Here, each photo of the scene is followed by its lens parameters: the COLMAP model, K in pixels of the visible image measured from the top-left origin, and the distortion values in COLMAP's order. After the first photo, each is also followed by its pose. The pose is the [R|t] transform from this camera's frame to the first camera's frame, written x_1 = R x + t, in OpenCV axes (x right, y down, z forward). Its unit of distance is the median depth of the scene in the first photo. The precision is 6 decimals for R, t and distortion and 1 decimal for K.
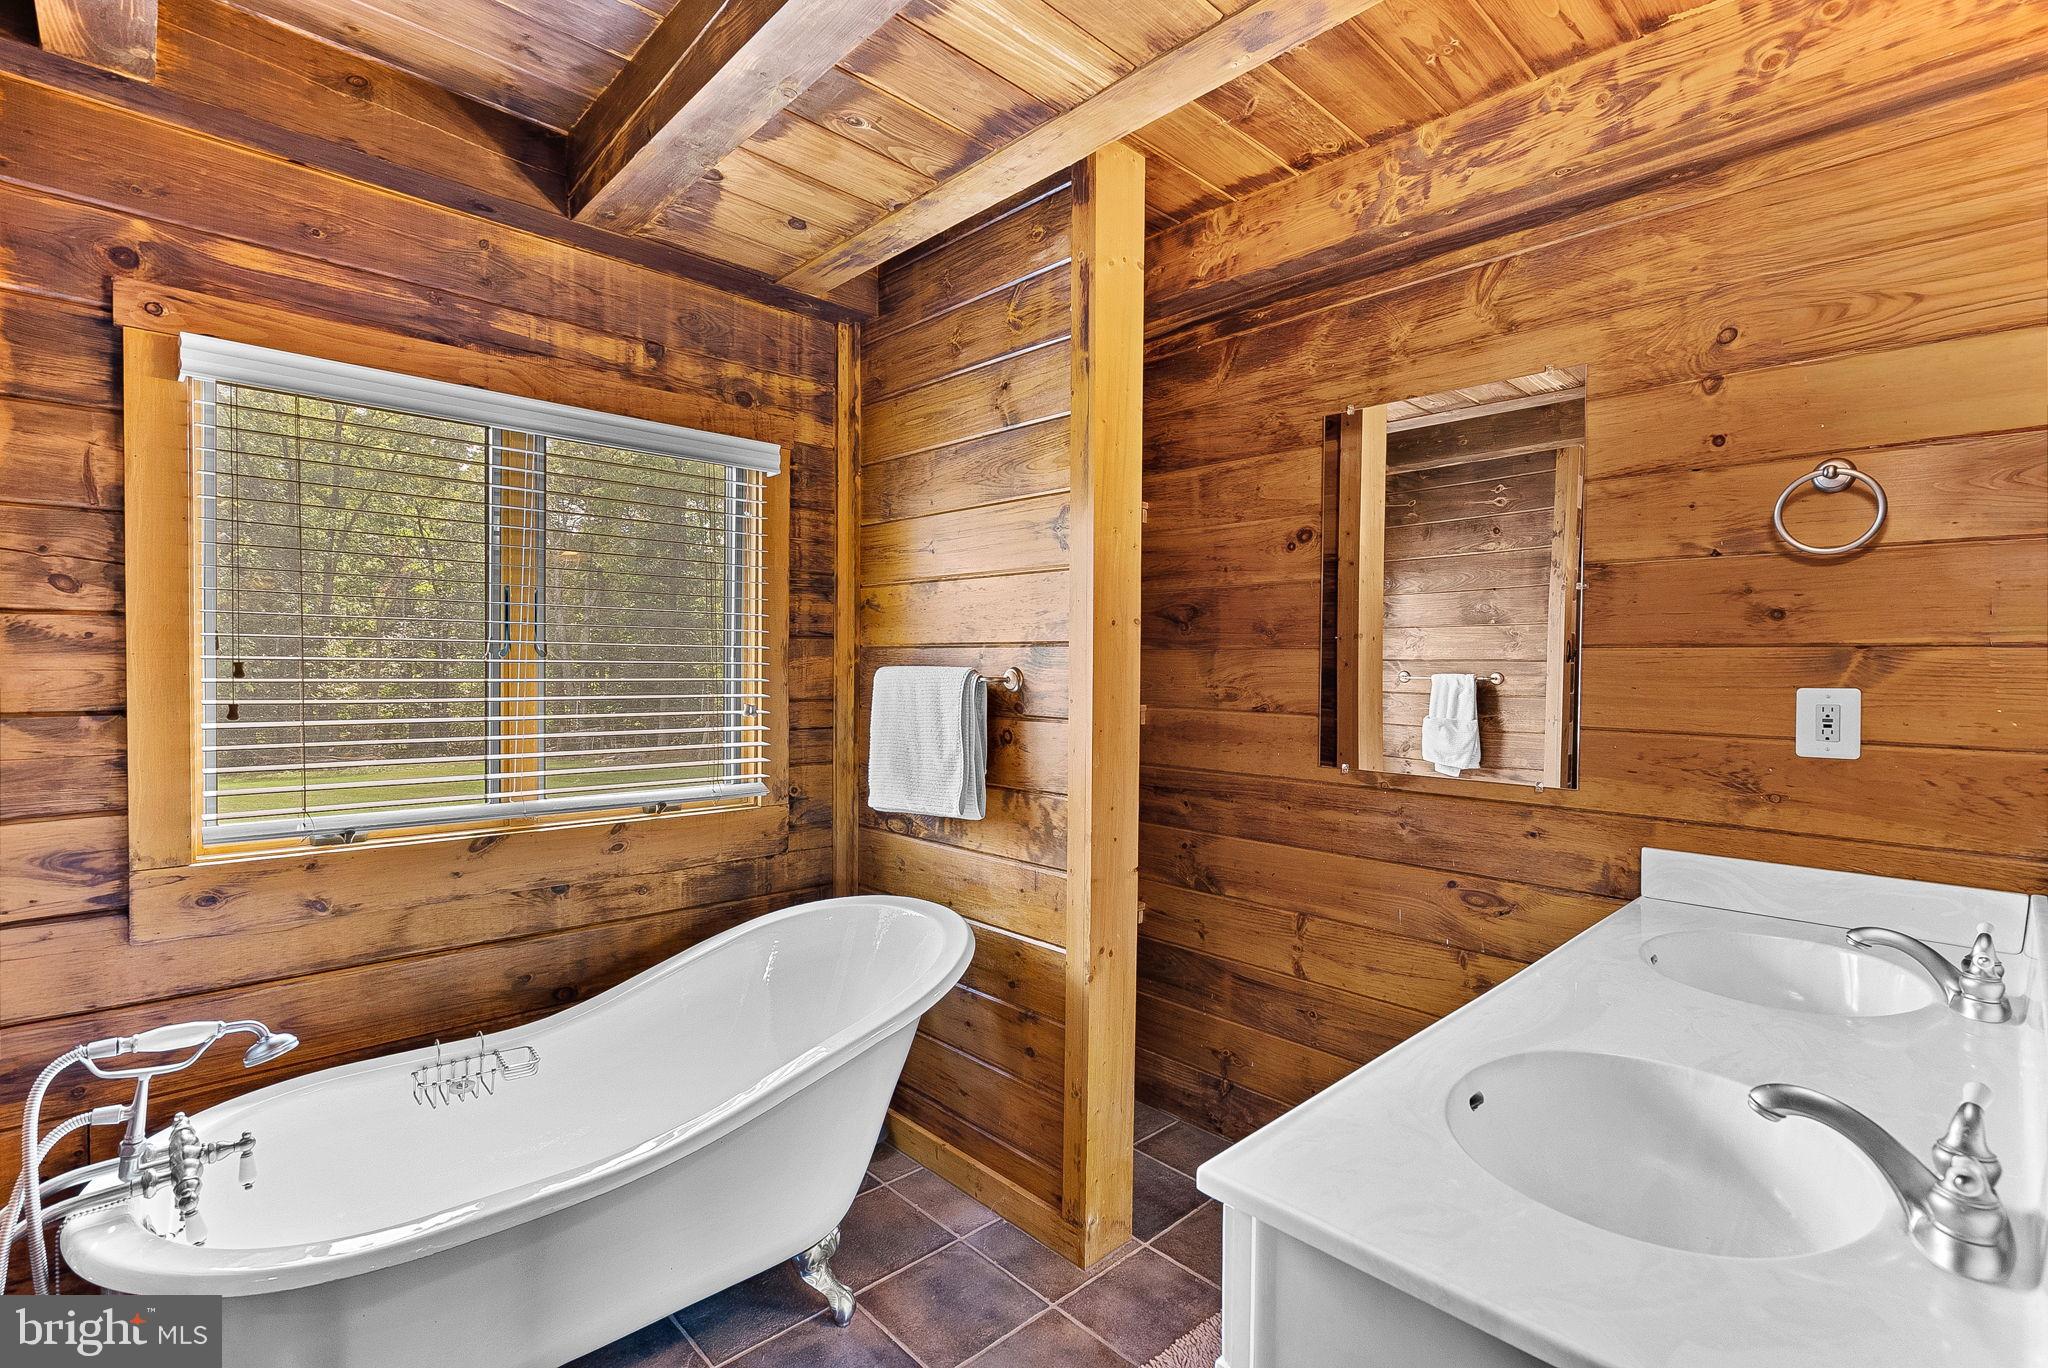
lens RADIAL K [[933.2, 0, 1032.2], [0, 933.2, 685.2], [0, 0, 1]] dist [-0.004005, 0.002516]
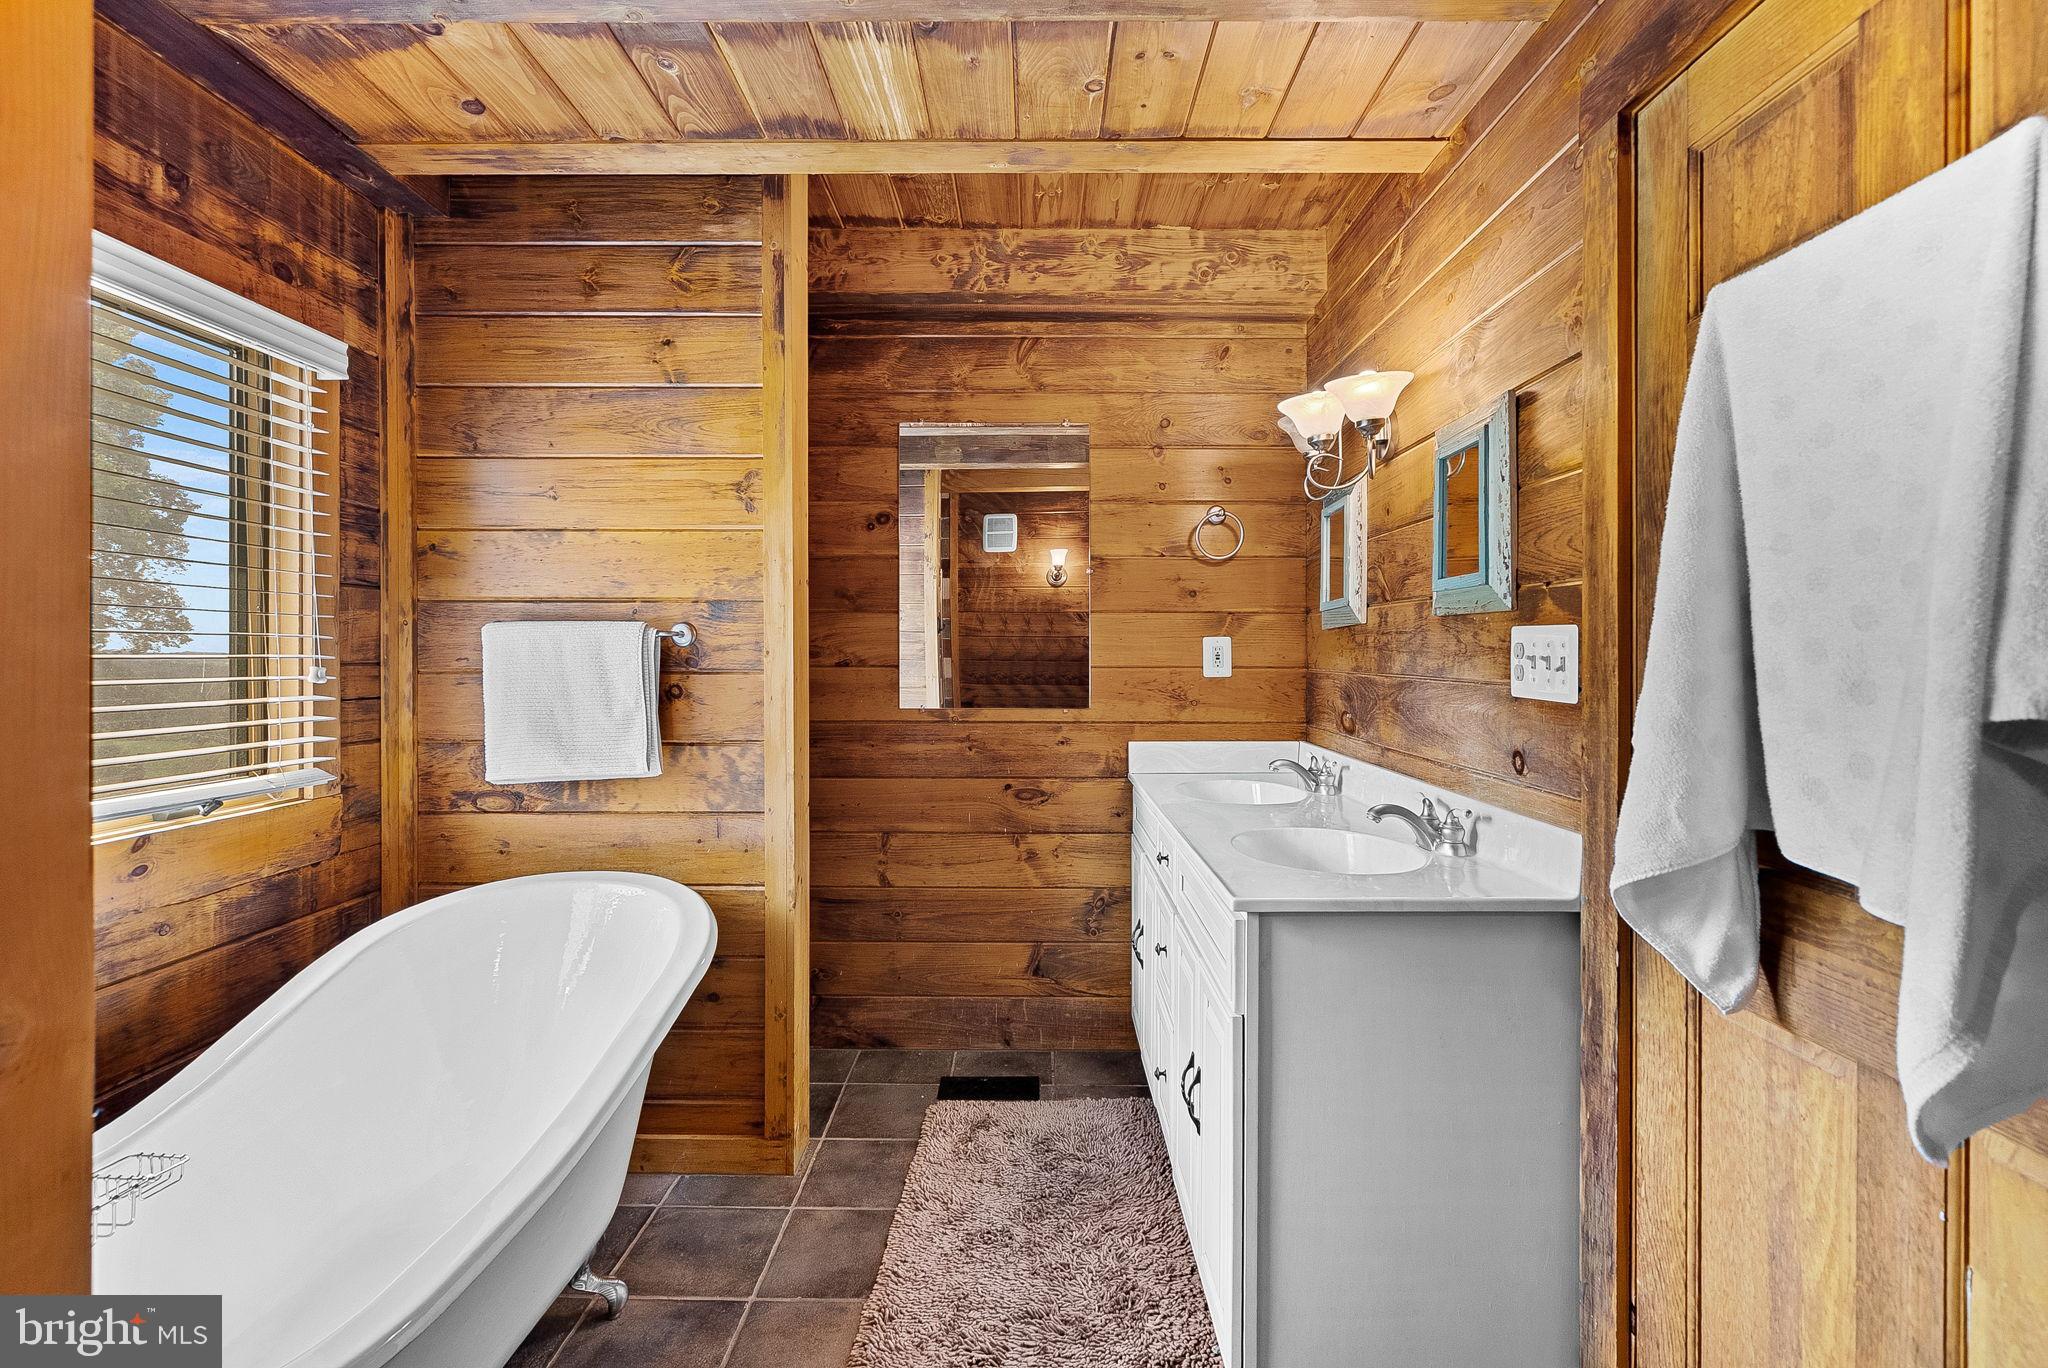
lens RADIAL K [[933.2, 0, 1020.4], [0, 933.2, 656.8], [0, 0, 1]] dist [-0.004005, 0.002516]
pose [[0.698064, -0.010463, 0.715958, -0.559154], [0.022434, 0.999722, -0.007263, 0.038473], [-0.715683, 0.021132, 0.698105, 0.040253]]
